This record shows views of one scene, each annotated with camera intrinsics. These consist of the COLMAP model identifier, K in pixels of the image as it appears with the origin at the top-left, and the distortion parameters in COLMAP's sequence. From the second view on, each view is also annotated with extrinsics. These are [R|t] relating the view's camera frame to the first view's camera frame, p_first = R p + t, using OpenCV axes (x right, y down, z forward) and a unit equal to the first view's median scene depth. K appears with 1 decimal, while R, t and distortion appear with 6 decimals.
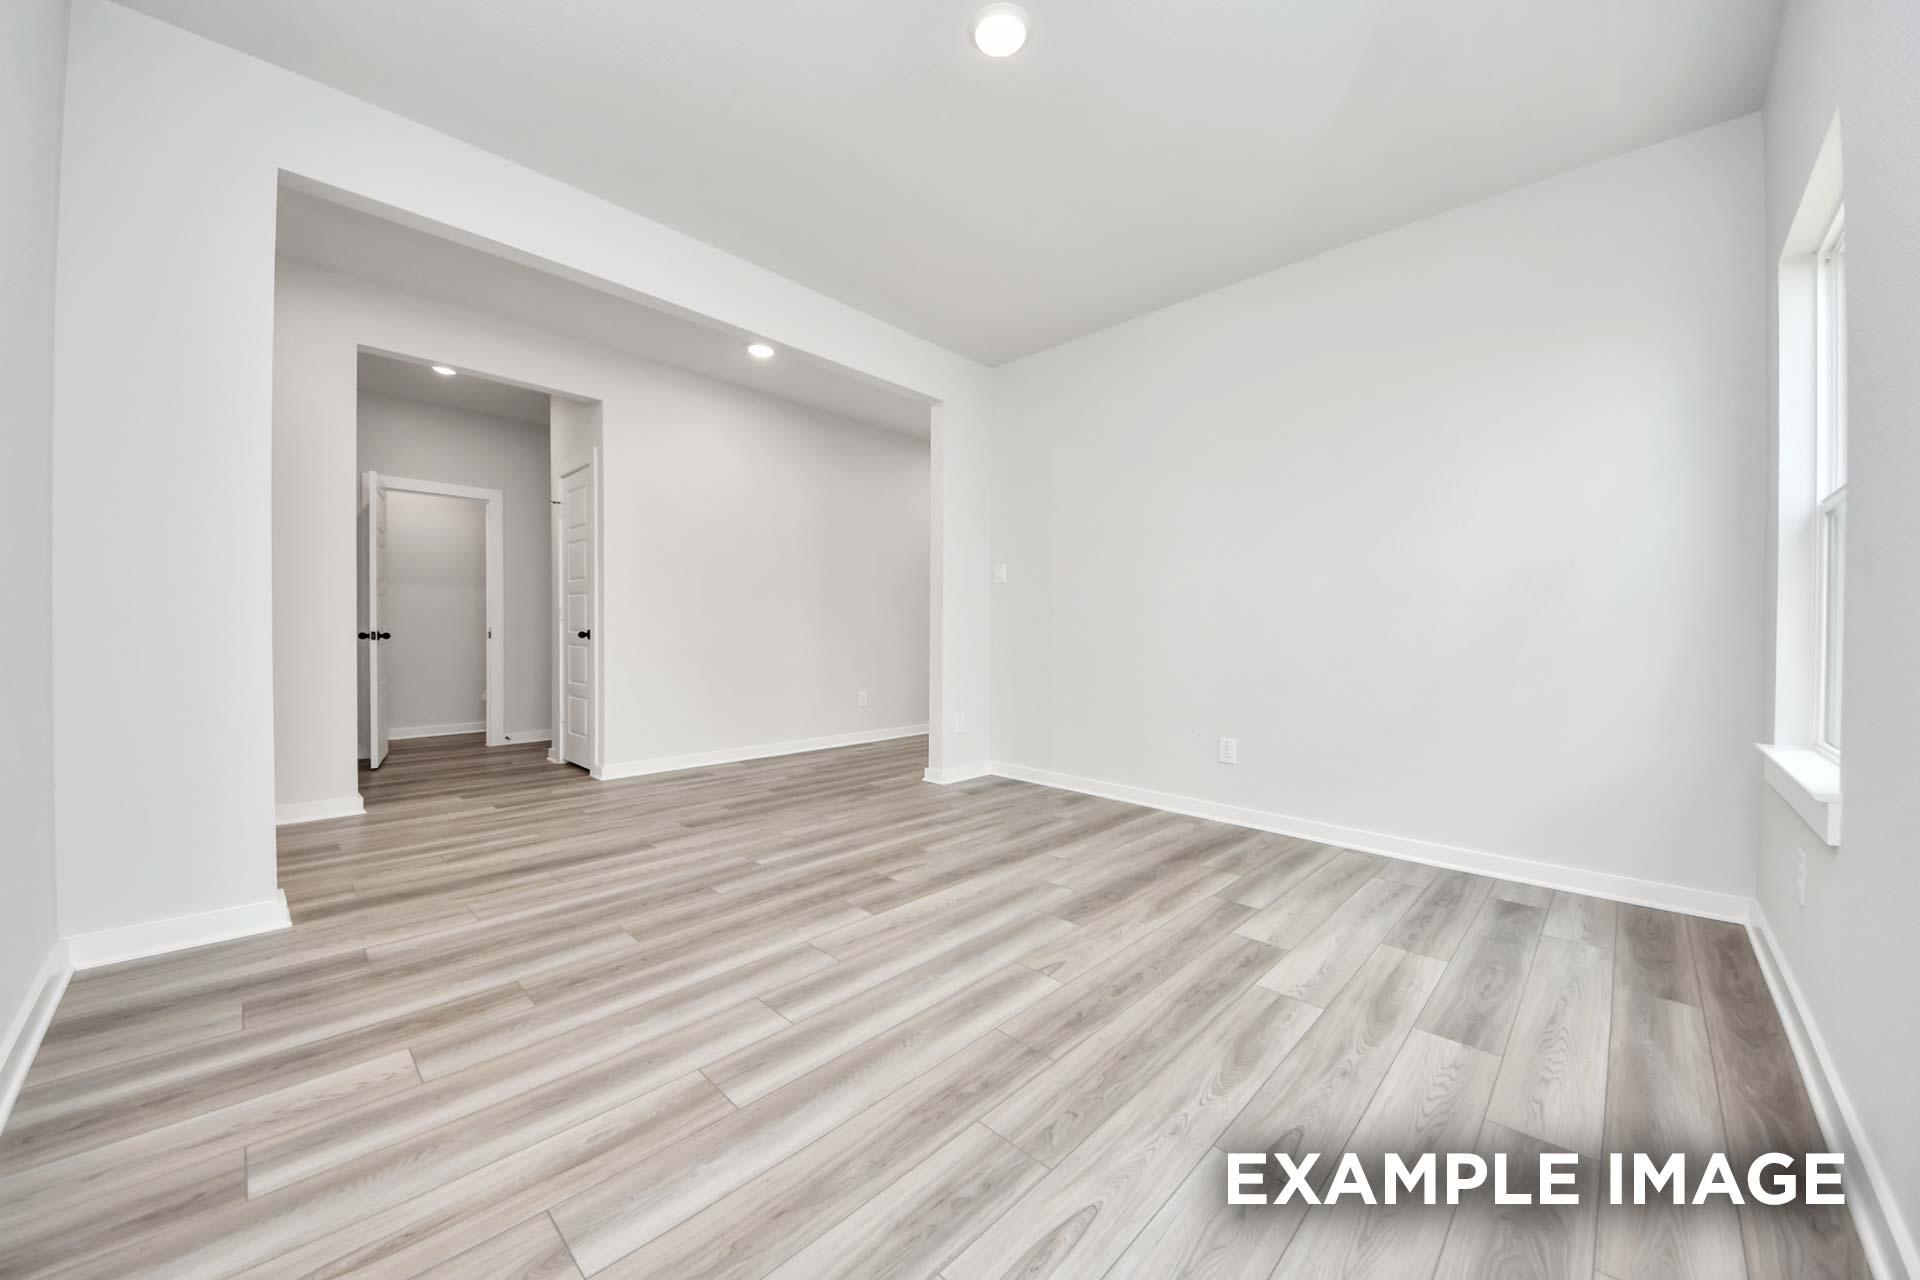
lens RADIAL K [[700.7, 0, 951.2], [0, 700.7, 641.9], [0, 0, 1]] dist [0.002086, -0.003075]
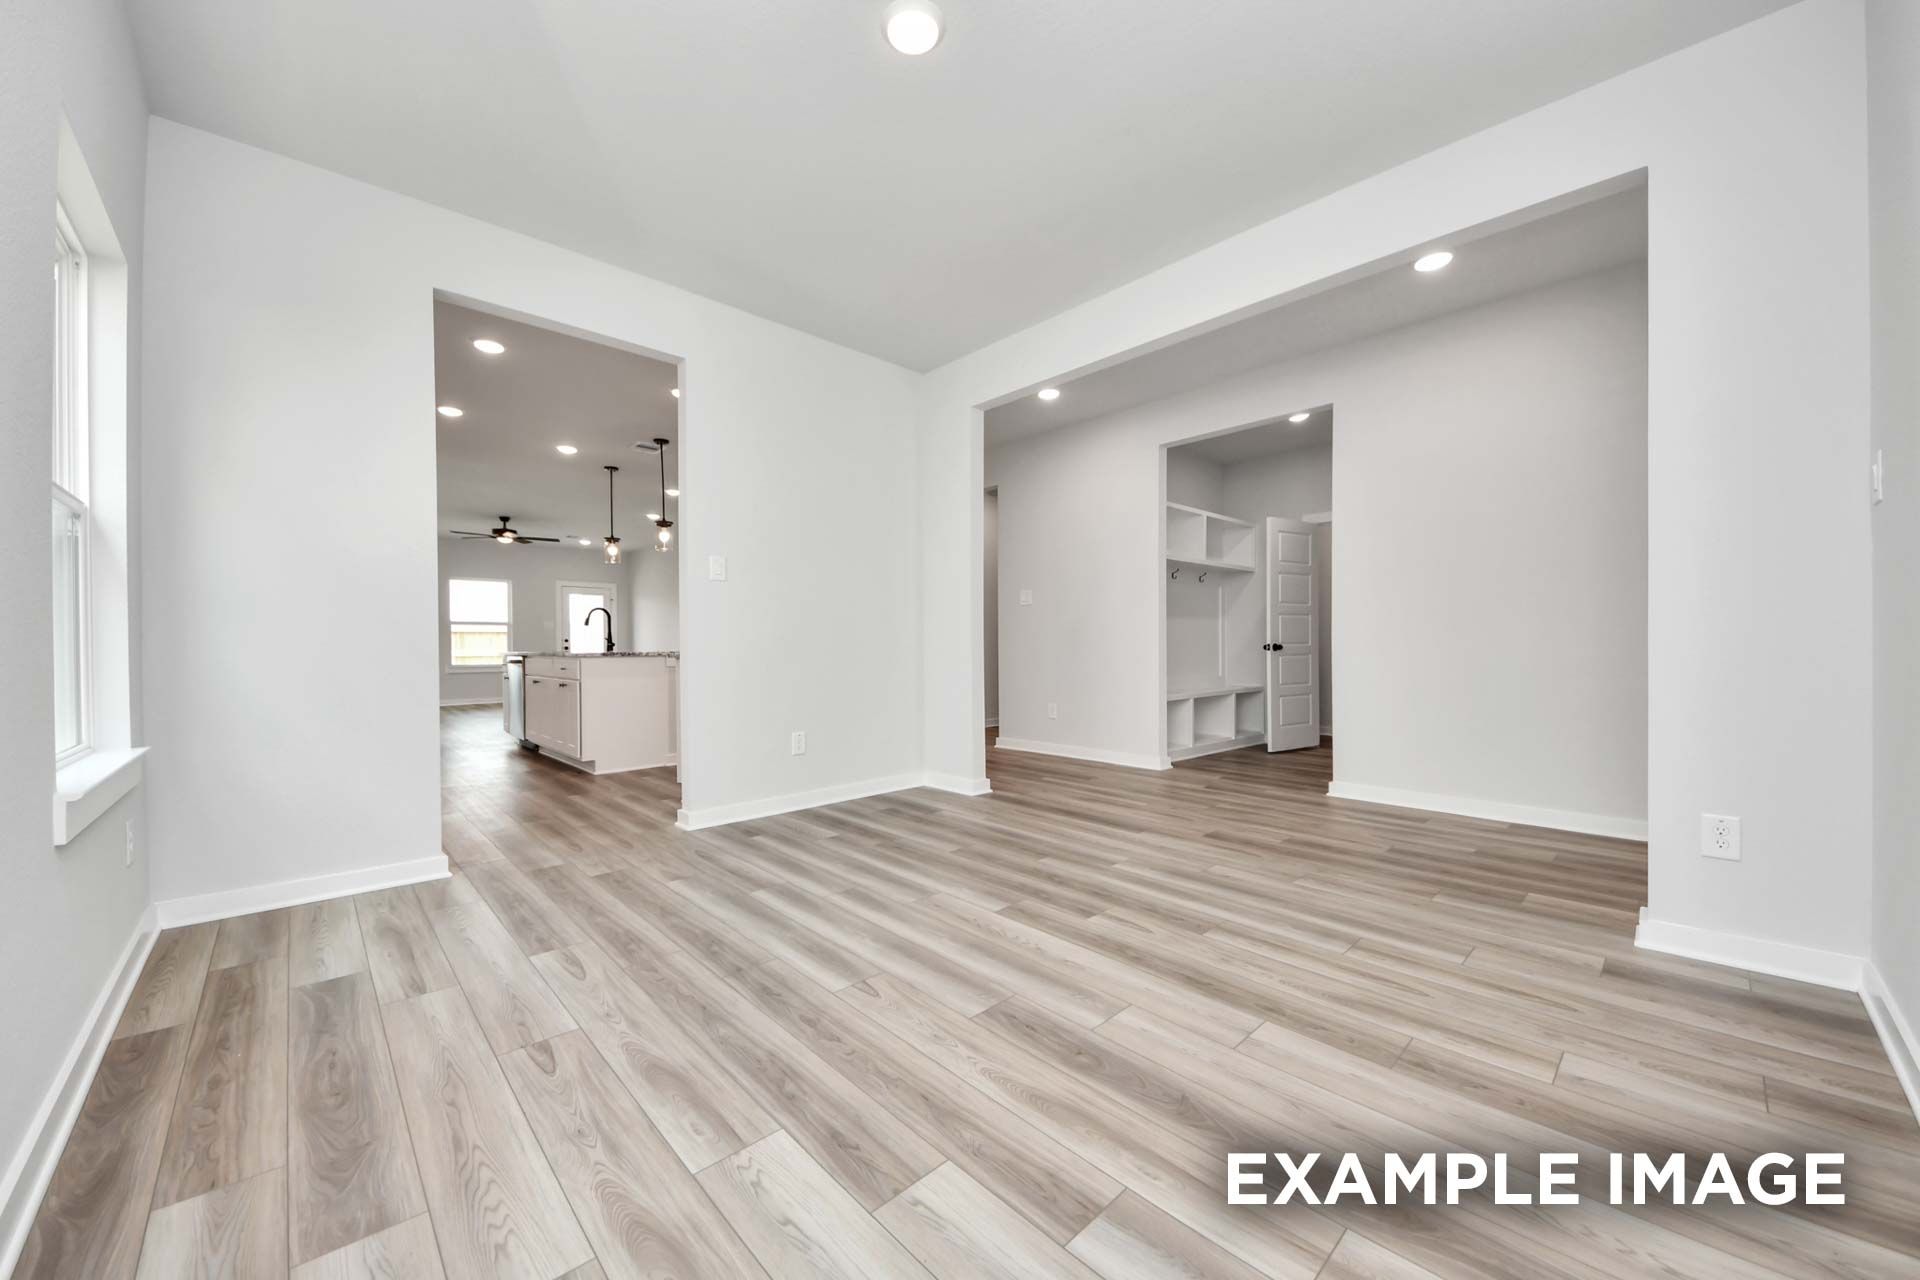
lens RADIAL K [[743.7, 0, 968.0], [0, 743.7, 638.1], [0, 0, 1]] dist [0.000936, -0.004264]
pose [[-0.051981, -0.003997, -0.998640, 0.937200], [-0.023735, 0.999714, -0.002766, -0.004182], [0.998366, 0.023559, -0.052061, 0.972677]]
